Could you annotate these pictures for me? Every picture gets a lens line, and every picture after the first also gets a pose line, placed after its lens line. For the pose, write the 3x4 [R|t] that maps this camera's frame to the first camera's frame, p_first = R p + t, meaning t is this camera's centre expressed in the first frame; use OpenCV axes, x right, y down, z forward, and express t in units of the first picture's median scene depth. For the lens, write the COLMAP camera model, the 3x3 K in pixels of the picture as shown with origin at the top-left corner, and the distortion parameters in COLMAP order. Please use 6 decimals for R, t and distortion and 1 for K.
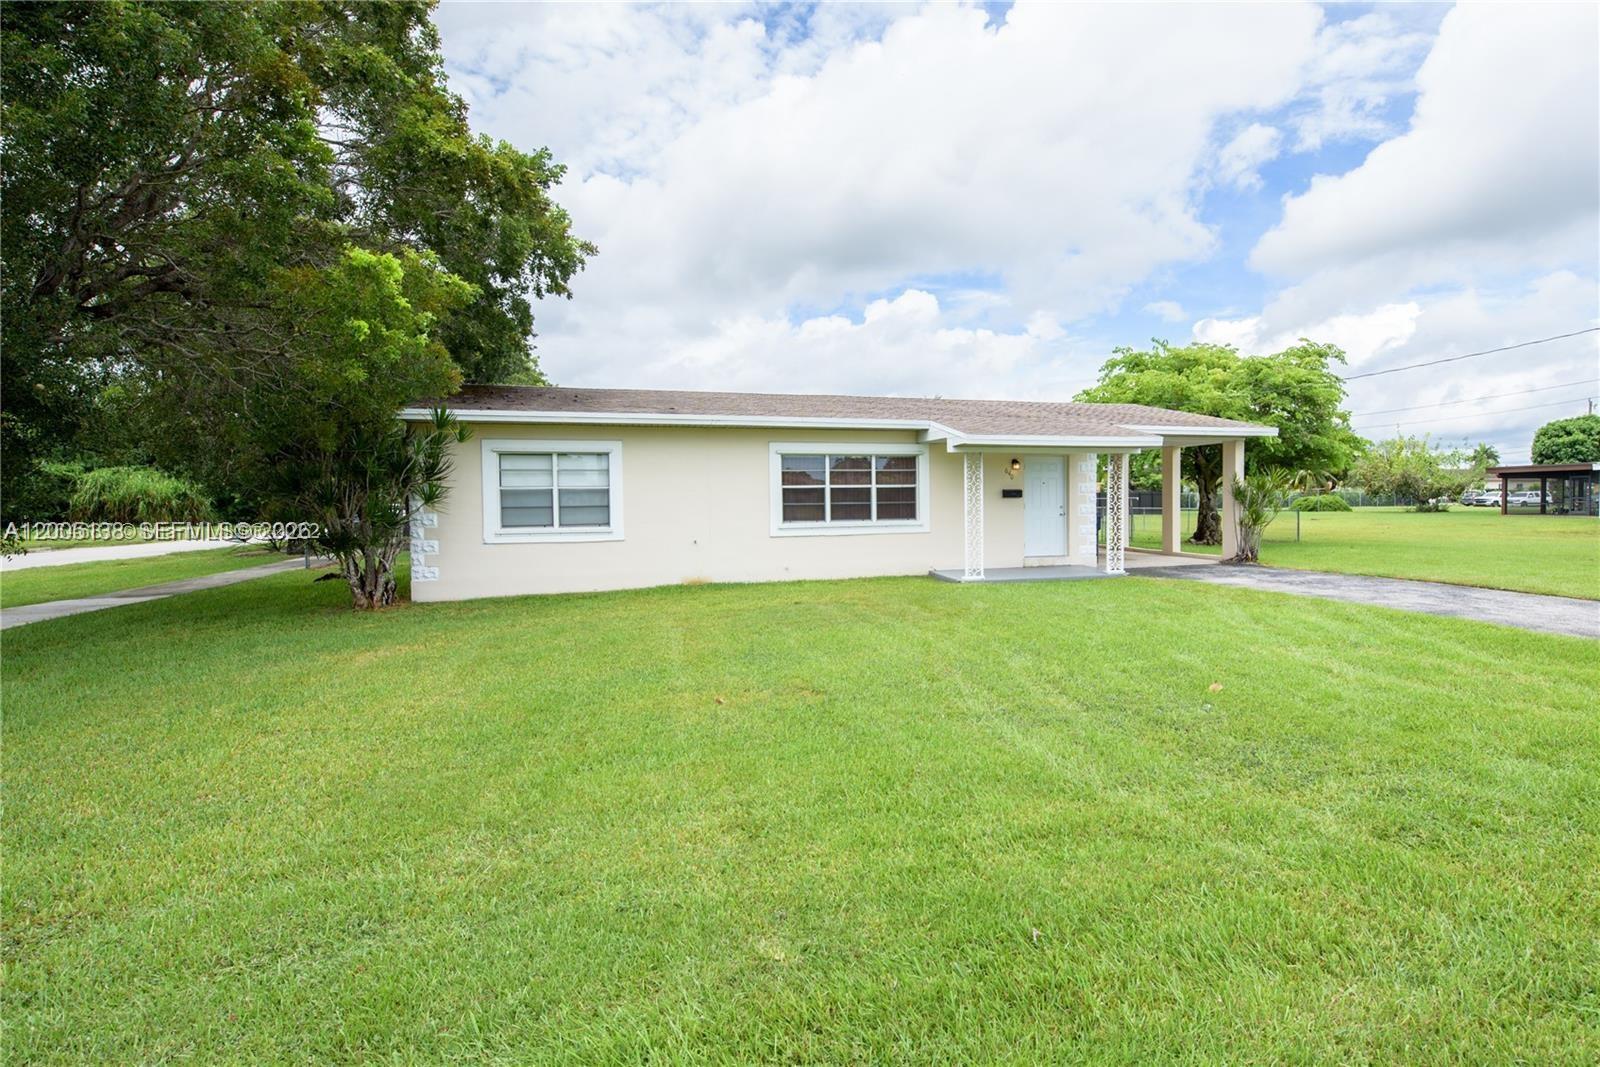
lens RADIAL K [[659.3, 0, 807.3], [0, 659.3, 505.0], [0, 0, 1]] dist [-0.004462, -0.000917]
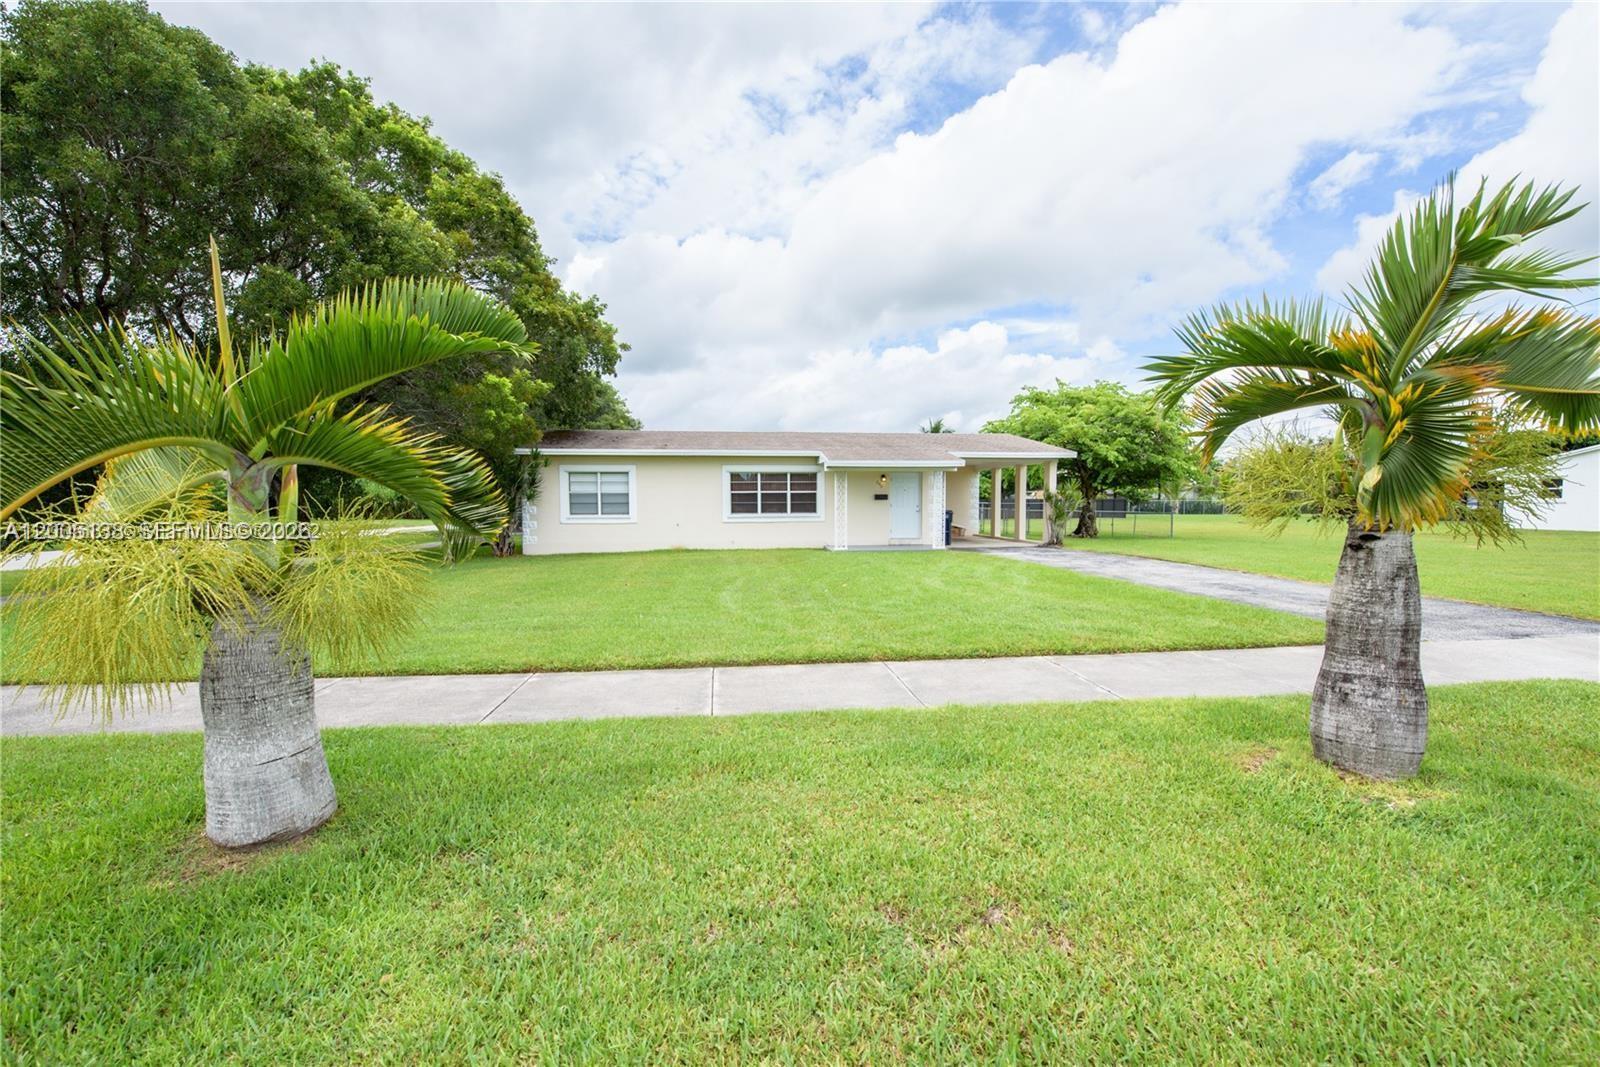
lens RADIAL K [[612.8, 0, 795.2], [0, 612.8, 526.6], [0, 0, 1]] dist [-0.000029, 0.000220]
pose [[0.984432, 0.010211, -0.175469, 0.388015], [-0.008273, 0.999896, 0.011773, 0.038862], [0.175571, -0.010138, 0.984415, -0.473944]]
